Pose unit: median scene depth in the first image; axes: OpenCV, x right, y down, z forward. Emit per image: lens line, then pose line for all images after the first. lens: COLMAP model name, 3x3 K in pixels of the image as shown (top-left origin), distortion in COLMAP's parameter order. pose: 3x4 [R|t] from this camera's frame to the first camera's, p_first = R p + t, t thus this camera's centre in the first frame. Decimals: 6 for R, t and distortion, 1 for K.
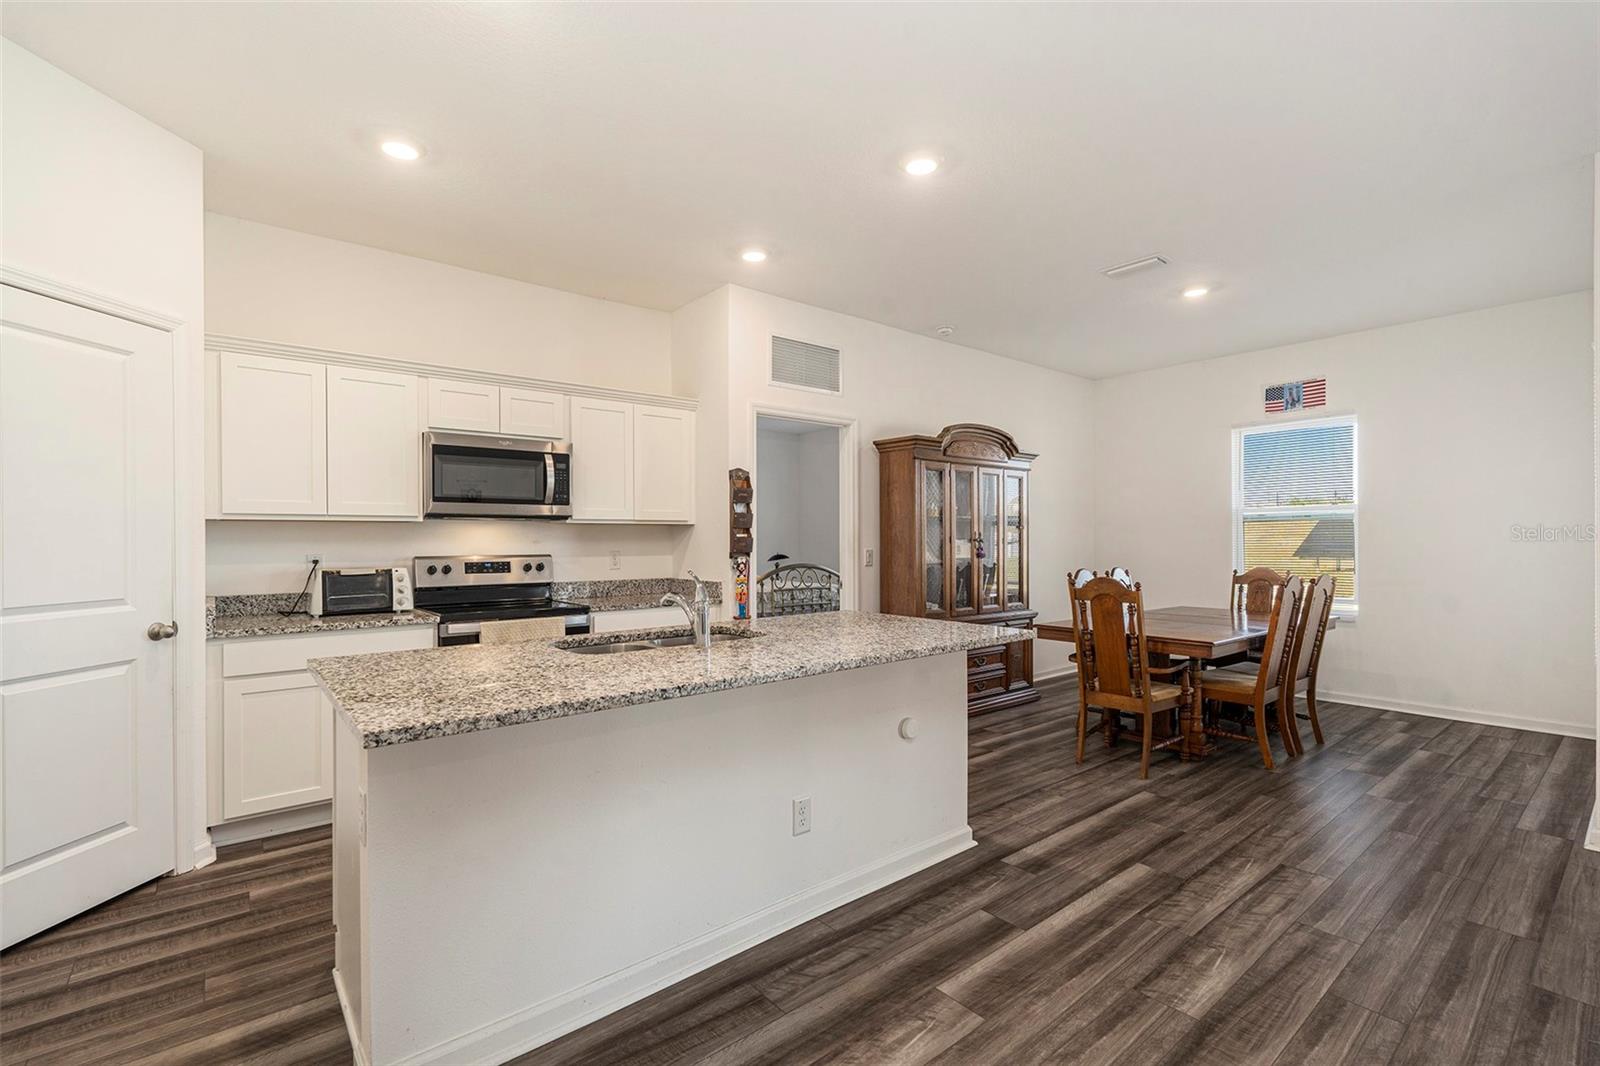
lens RADIAL K [[717.9, 0, 797.1], [0, 717.9, 536.0], [0, 0, 1]] dist [-0.004389, 0.000715]
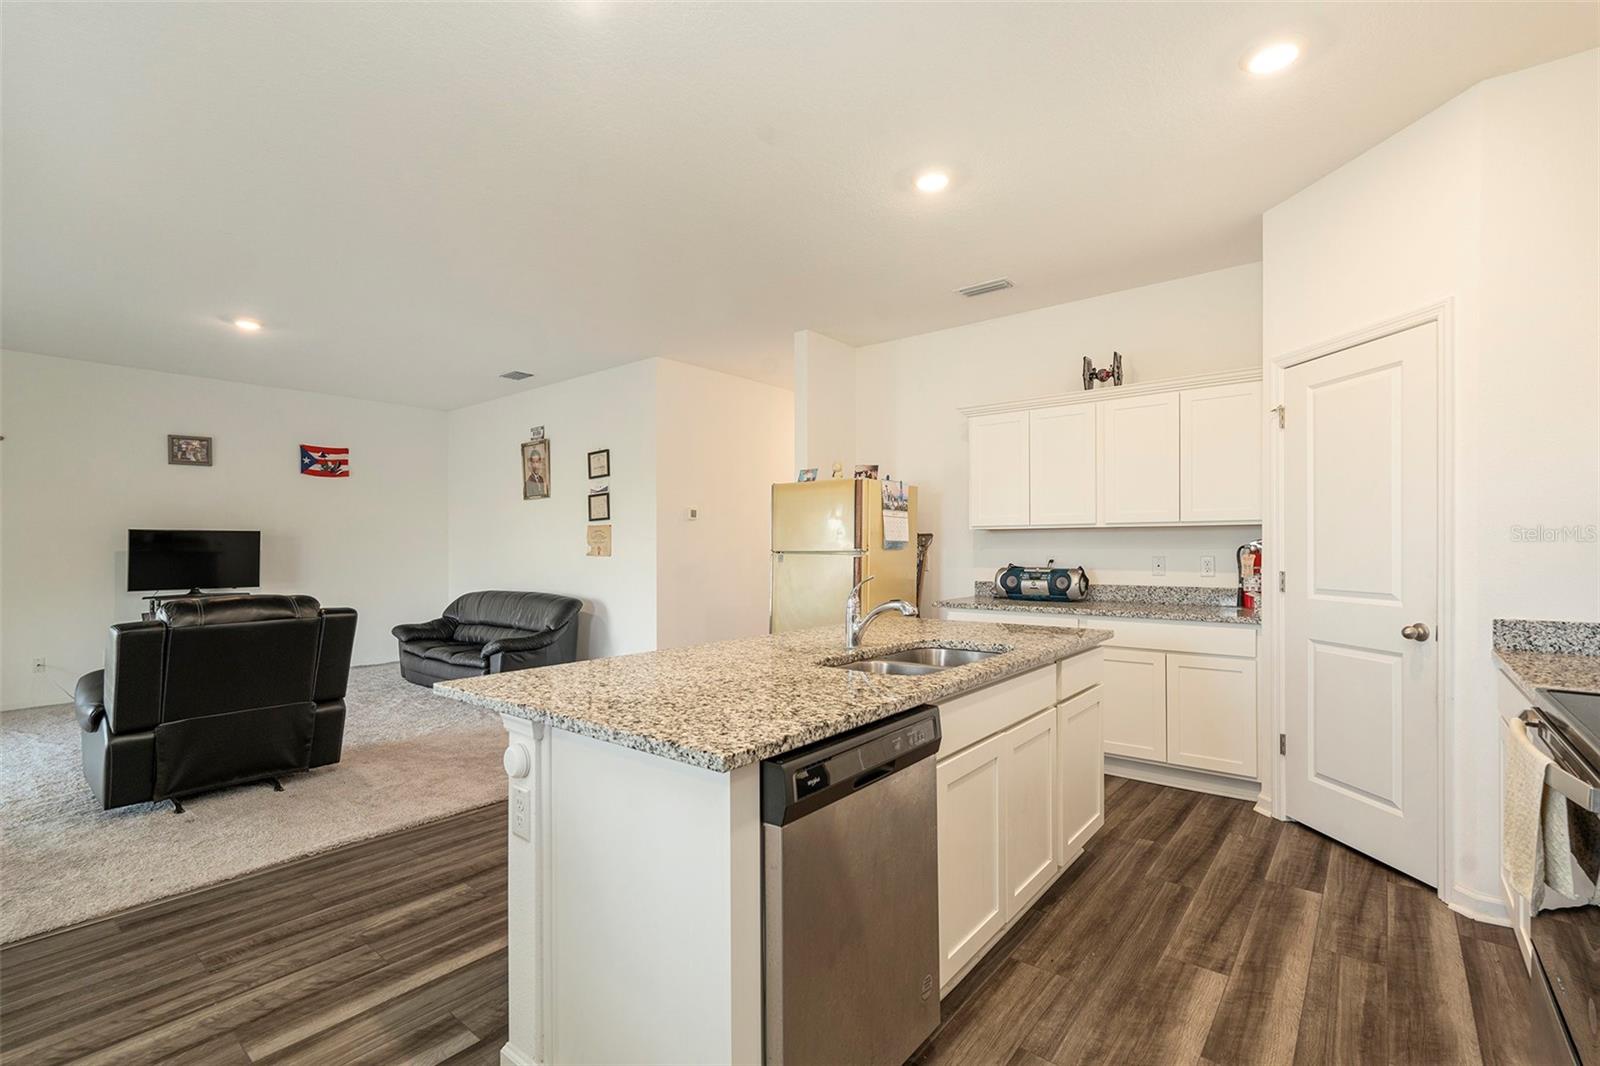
lens RADIAL K [[717.9, 0, 792.1], [0, 717.9, 537.2], [0, 0, 1]] dist [-0.004389, 0.000715]
pose [[-0.980068, 0.005324, -0.198593, 0.091195], [0.007764, 0.999904, -0.011508, 0.005688], [0.198513, -0.012821, -0.980014, 1.143465]]
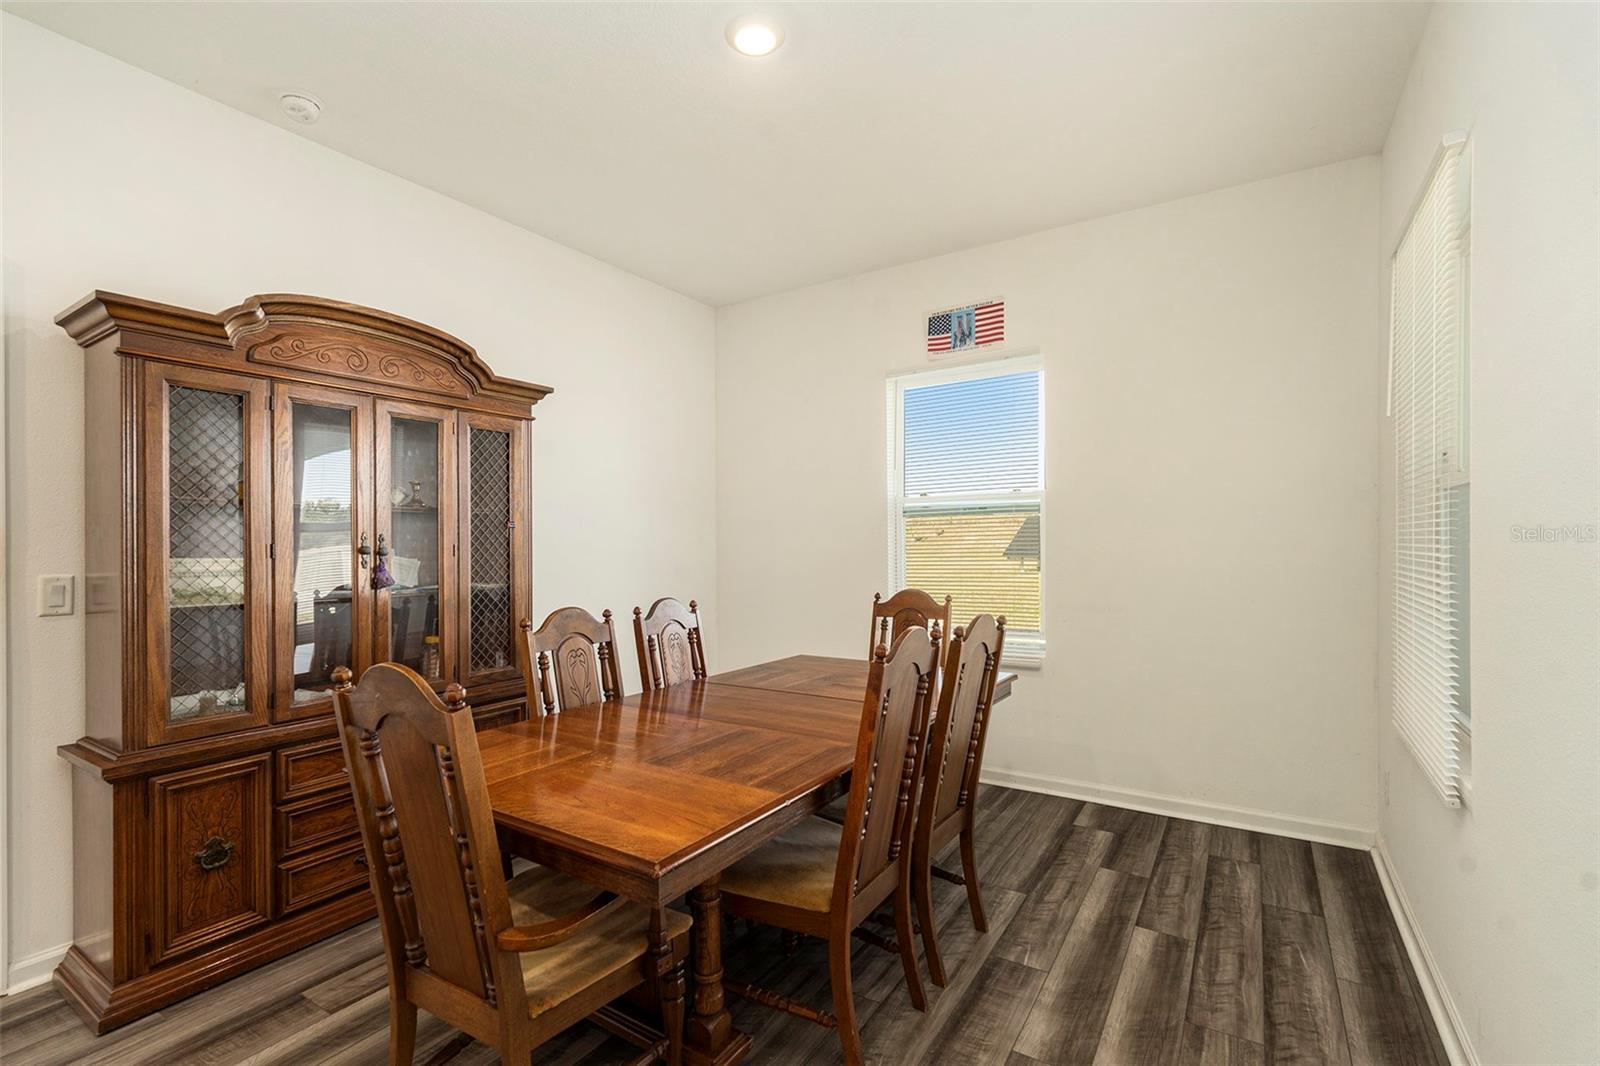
lens RADIAL K [[717.9, 0, 796.7], [0, 717.9, 541.2], [0, 0, 1]] dist [-0.004389, 0.000715]
pose [[0.949665, -0.006936, 0.313189, 0.466289], [0.005791, 0.999973, 0.004588, -0.001461], [-0.313213, -0.002544, 0.949680, 0.576306]]
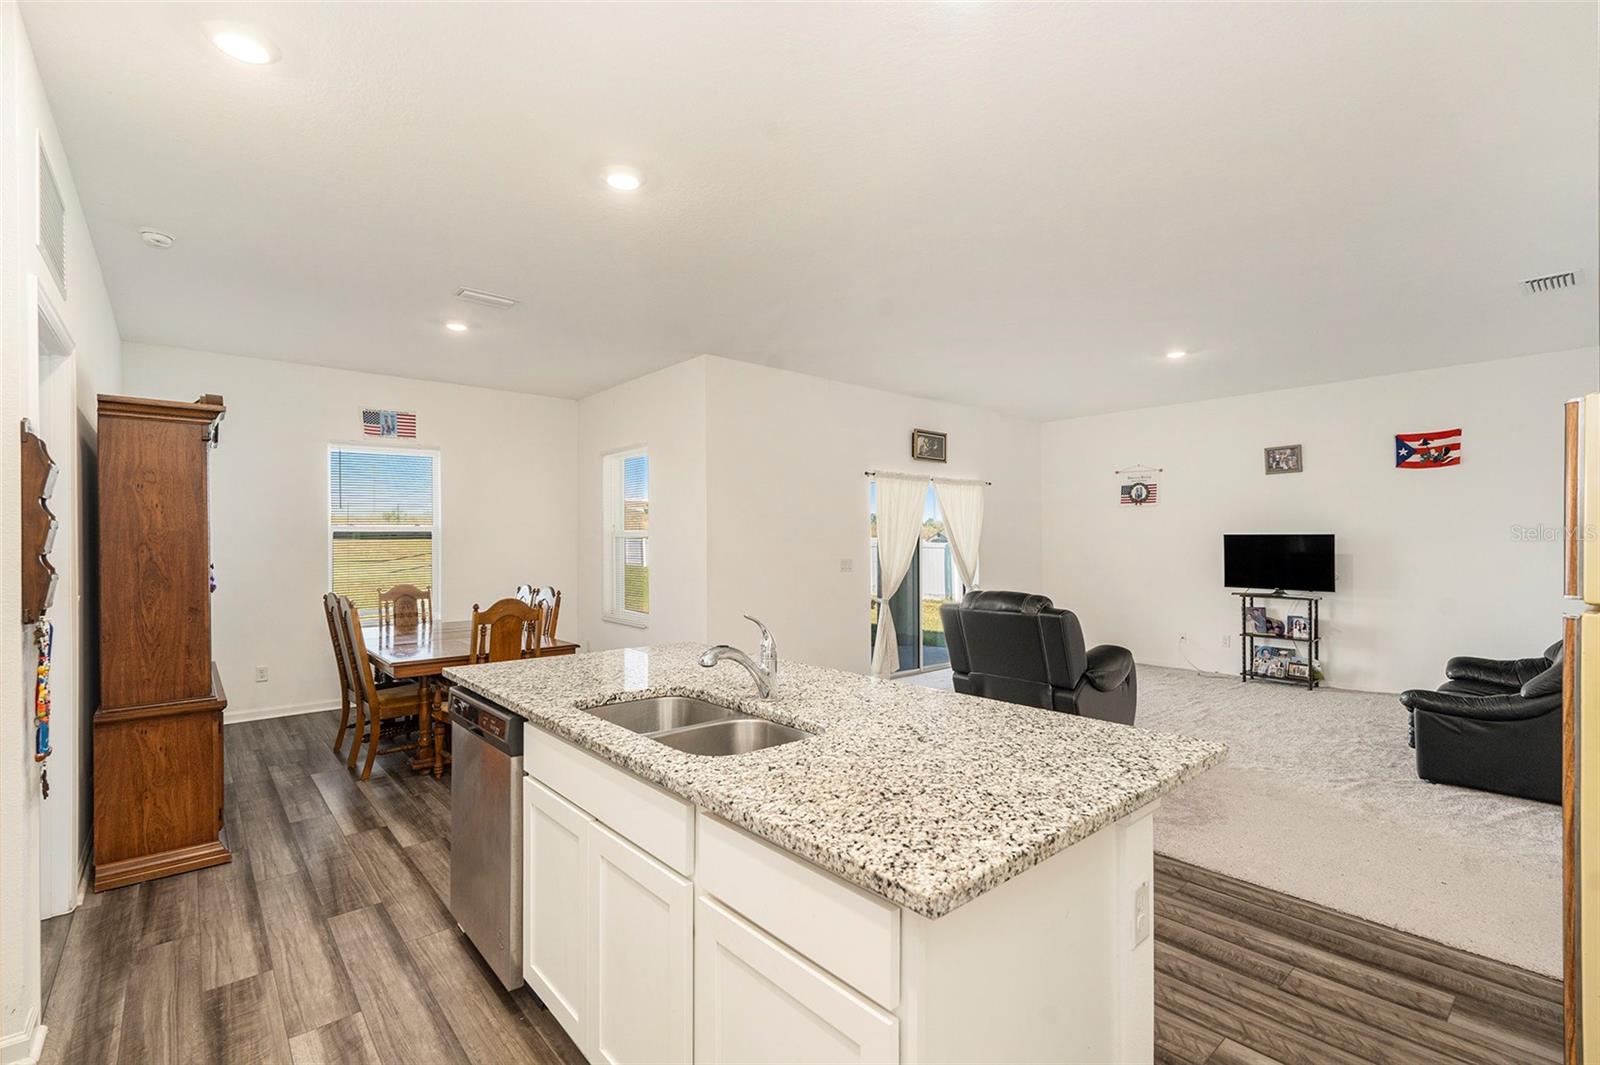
lens RADIAL K [[717.9, 0, 795.7], [0, 717.9, 539.8], [0, 0, 1]] dist [-0.004389, 0.000715]
pose [[-0.020287, 0.000843, 0.999794, -0.561217], [0.003013, 0.999995, -0.000782, -0.023940], [-0.999790, 0.002997, -0.020290, 0.564667]]
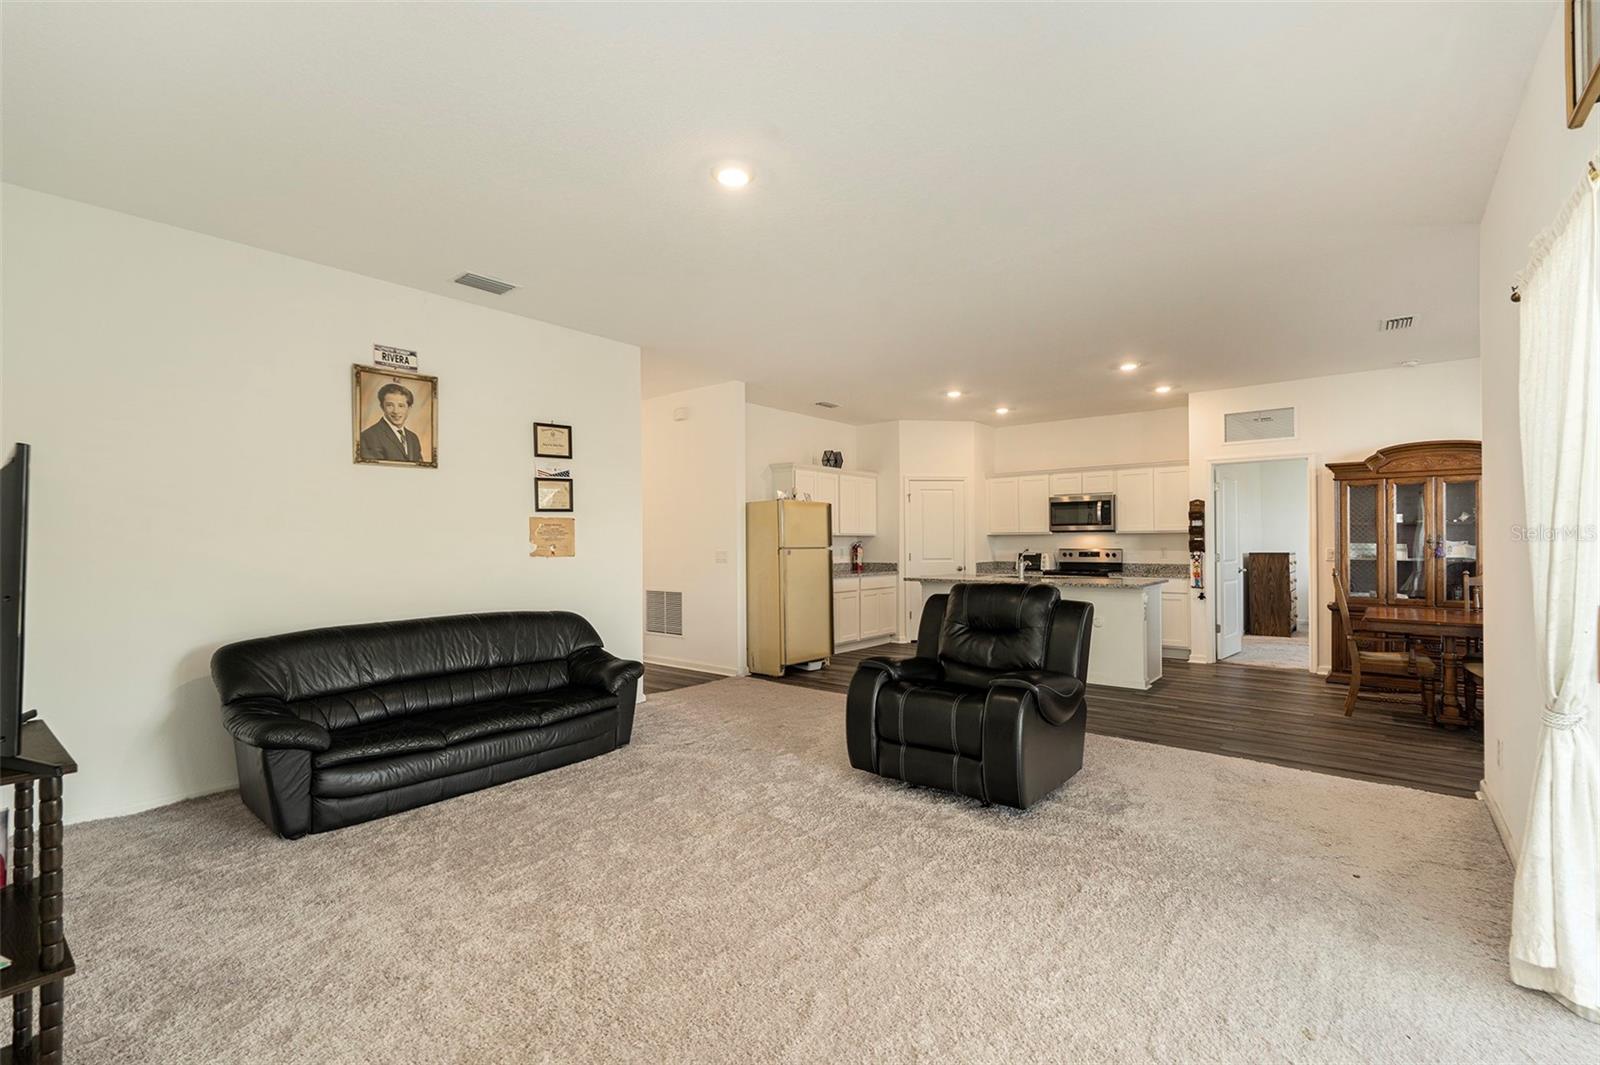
lens RADIAL K [[717.9, 0, 800.1], [0, 717.9, 535.4], [0, 0, 1]] dist [-0.004389, 0.000715]
pose [[0.205444, -0.010522, -0.978612, 1.474529], [0.004927, 0.999941, -0.009717, 0.003335], [0.978656, -0.002825, 0.205484, -0.288390]]
